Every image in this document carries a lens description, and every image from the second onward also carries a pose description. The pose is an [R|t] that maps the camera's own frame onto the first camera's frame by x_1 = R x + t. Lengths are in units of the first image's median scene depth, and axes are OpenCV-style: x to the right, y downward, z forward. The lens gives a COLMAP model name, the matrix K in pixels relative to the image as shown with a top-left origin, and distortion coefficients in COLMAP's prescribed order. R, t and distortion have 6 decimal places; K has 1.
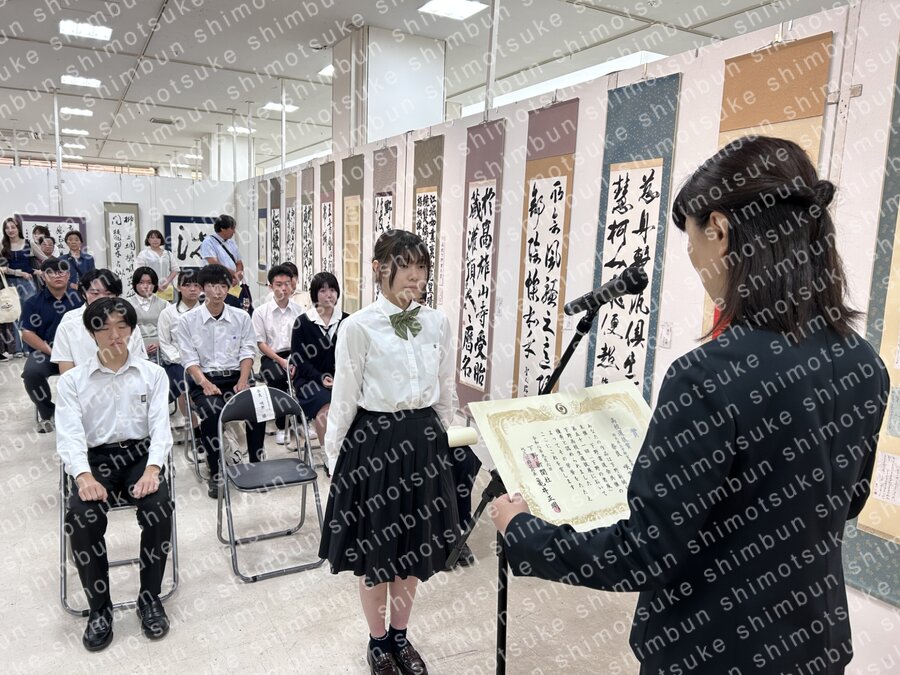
lens RADIAL K [[675.7, 0, 449.7], [0, 675.7, 342.6], [0, 0, 1]] dist [0.039646, -0.046346]
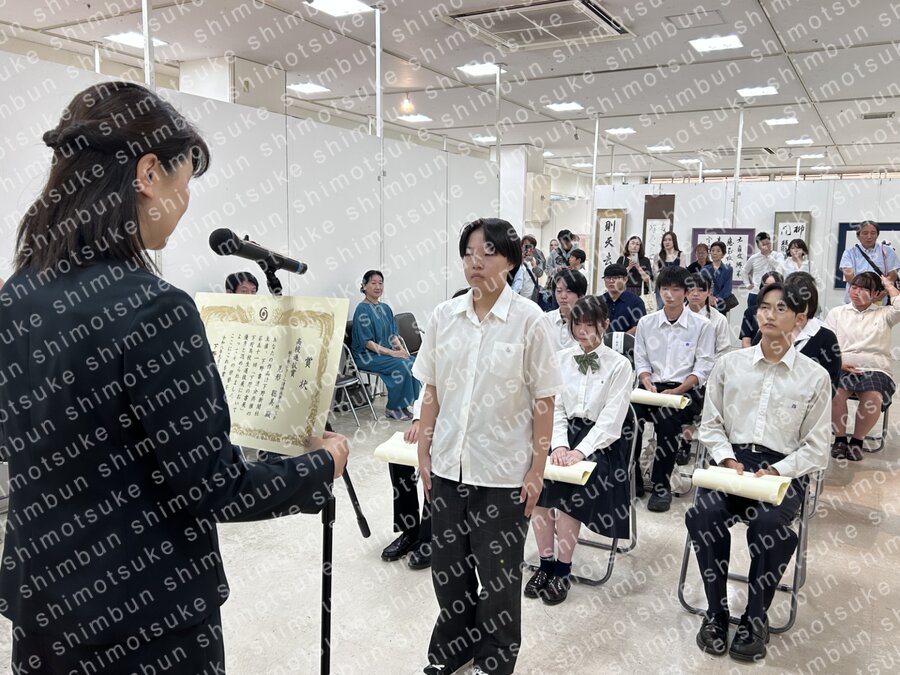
lens RADIAL K [[748.4, 0, 457.7], [0, 748.4, 331.8], [0, 0, 1]] dist [0.045138, -0.054777]
pose [[0.514737, 0.077876, -0.853804, 0.395568], [-0.123246, 0.992244, 0.016201, -0.004486], [0.848443, 0.096888, 0.520343, 0.195540]]
